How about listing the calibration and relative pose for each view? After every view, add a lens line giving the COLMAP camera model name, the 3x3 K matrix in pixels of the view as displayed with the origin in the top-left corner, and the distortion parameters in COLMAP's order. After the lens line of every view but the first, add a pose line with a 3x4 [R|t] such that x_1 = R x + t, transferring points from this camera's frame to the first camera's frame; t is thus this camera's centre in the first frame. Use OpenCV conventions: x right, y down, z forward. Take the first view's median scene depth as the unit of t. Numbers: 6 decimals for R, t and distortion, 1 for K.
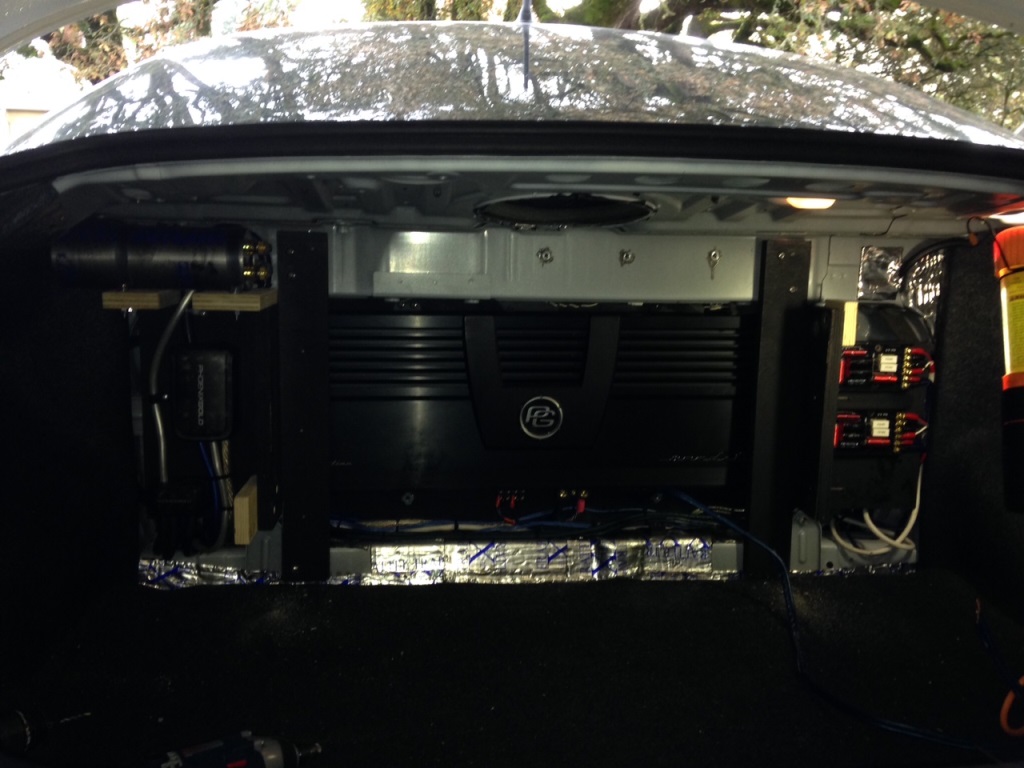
lens RADIAL K [[938.1, 0, 510.3], [0, 938.1, 376.6], [0, 0, 1]] dist [0.097871, 0.000000]
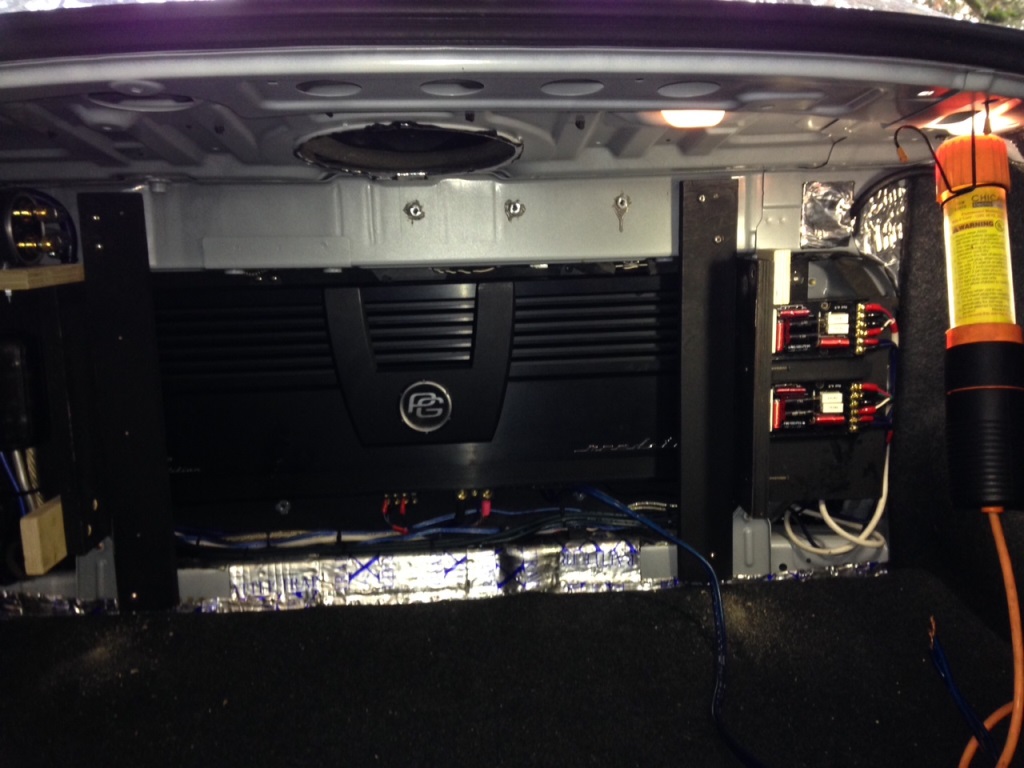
lens RADIAL K [[938.1, 0, 506.4], [0, 938.1, 379.5], [0, 0, 1]] dist [0.097871, 0.000000]
pose [[0.997797, -0.039986, -0.052940, 0.152418], [0.041009, 0.998990, 0.018371, 0.007460], [0.052152, -0.020501, 0.998429, 0.165966]]
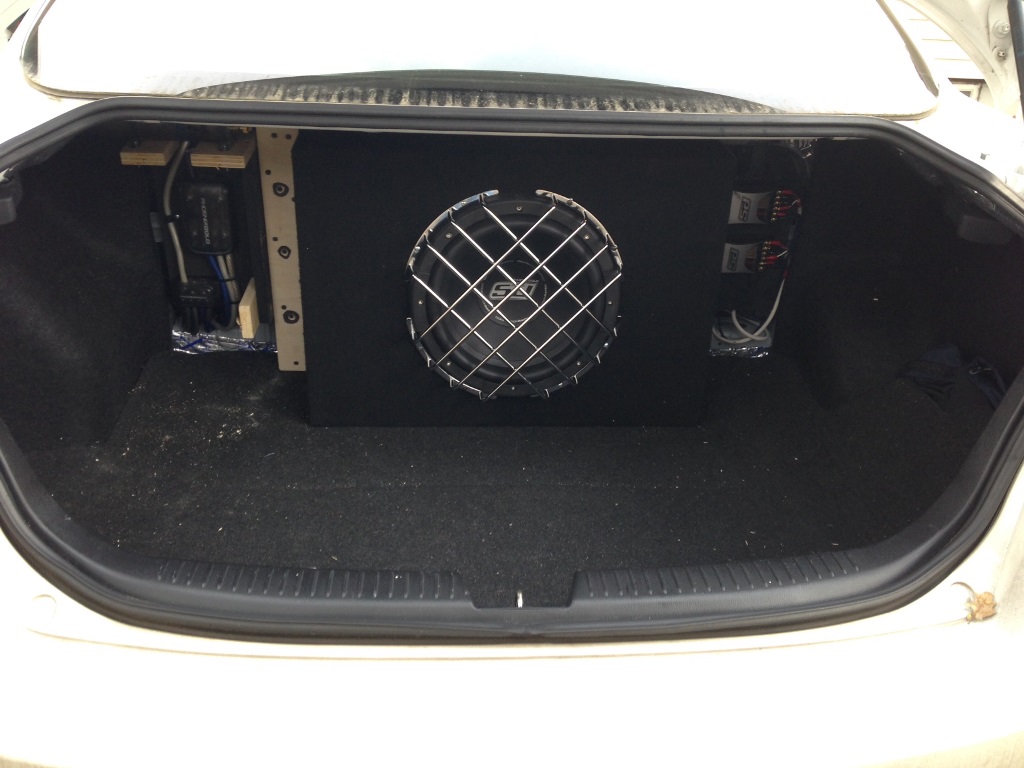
lens RADIAL K [[938.1, 0, 521.4], [0, 938.1, 380.5], [0, 0, 1]] dist [0.097871, 0.000000]
pose [[0.999268, 0.037806, -0.005840, 0.100872], [-0.032978, 0.928712, 0.369332, -0.240209], [0.019387, -0.368869, 0.929279, -0.229297]]
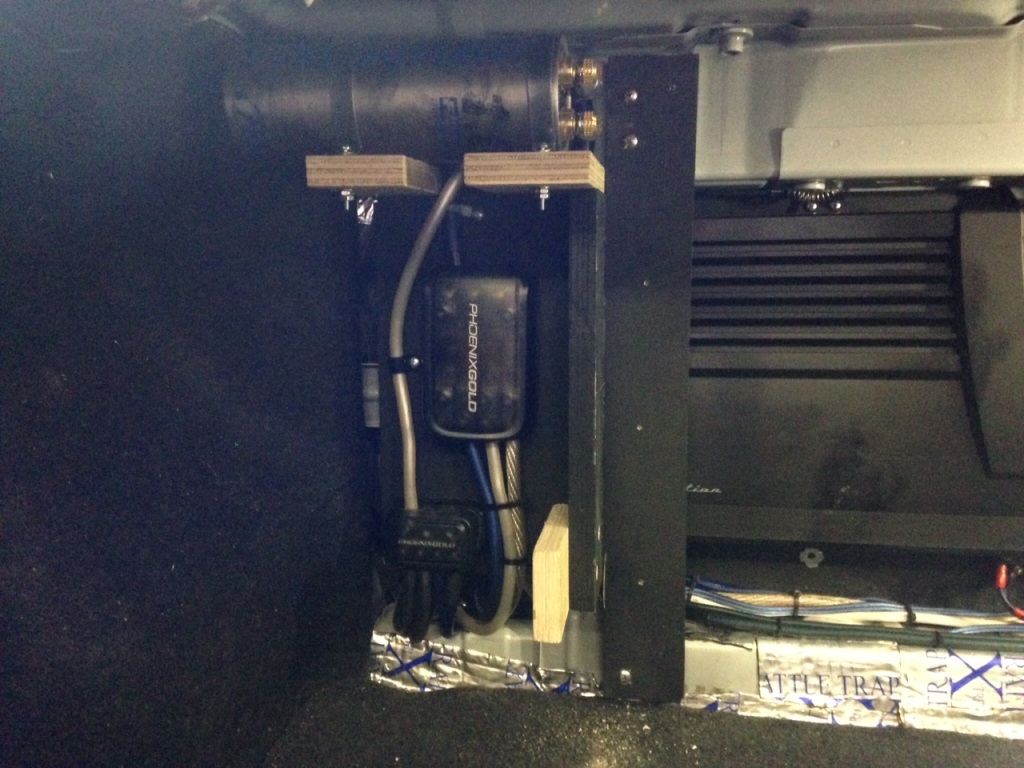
lens RADIAL K [[938.1, 0, 516.3], [0, 938.1, 375.6], [0, 0, 1]] dist [0.097871, 0.000000]
pose [[0.969072, 0.010938, -0.246537, -0.149640], [-0.014204, 0.999833, -0.011472, 0.032246], [0.246371, 0.014619, 0.969065, 0.426229]]
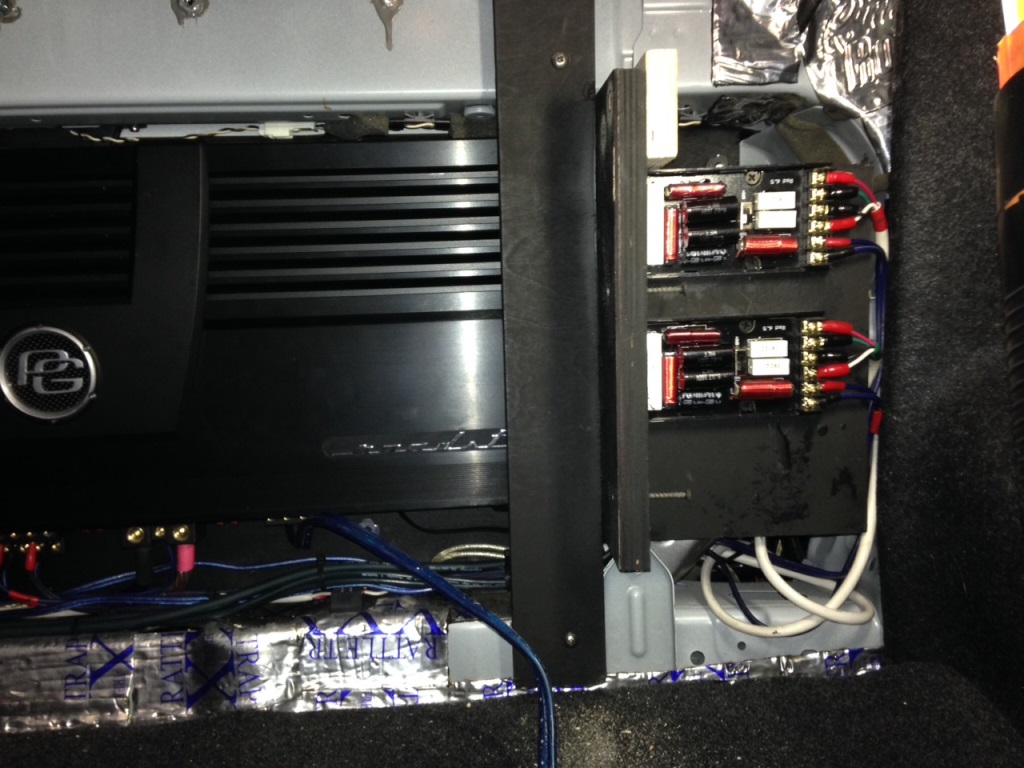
lens RADIAL K [[938.1, 0, 517.5], [0, 938.1, 380.7], [0, 0, 1]] dist [0.097871, 0.000000]
pose [[0.997583, -0.047699, -0.050531, 0.293247], [0.046113, 0.998420, -0.032095, 0.074579], [0.051982, 0.029688, 0.998207, 0.549967]]
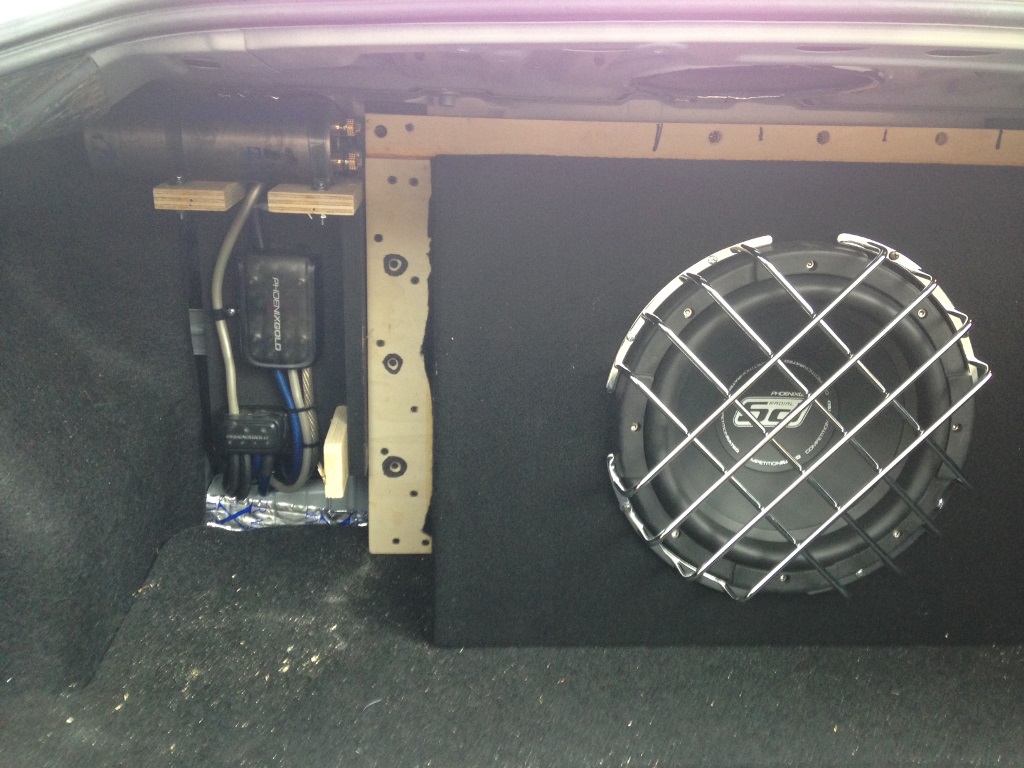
lens RADIAL K [[938.1, 0, 513.0], [0, 938.1, 381.7], [0, 0, 1]] dist [0.097871, 0.000000]
pose [[0.999575, 0.022472, -0.018564, -0.098462], [-0.018900, 0.984537, 0.174155, -0.061060], [0.022190, -0.173730, 0.984543, 0.182556]]
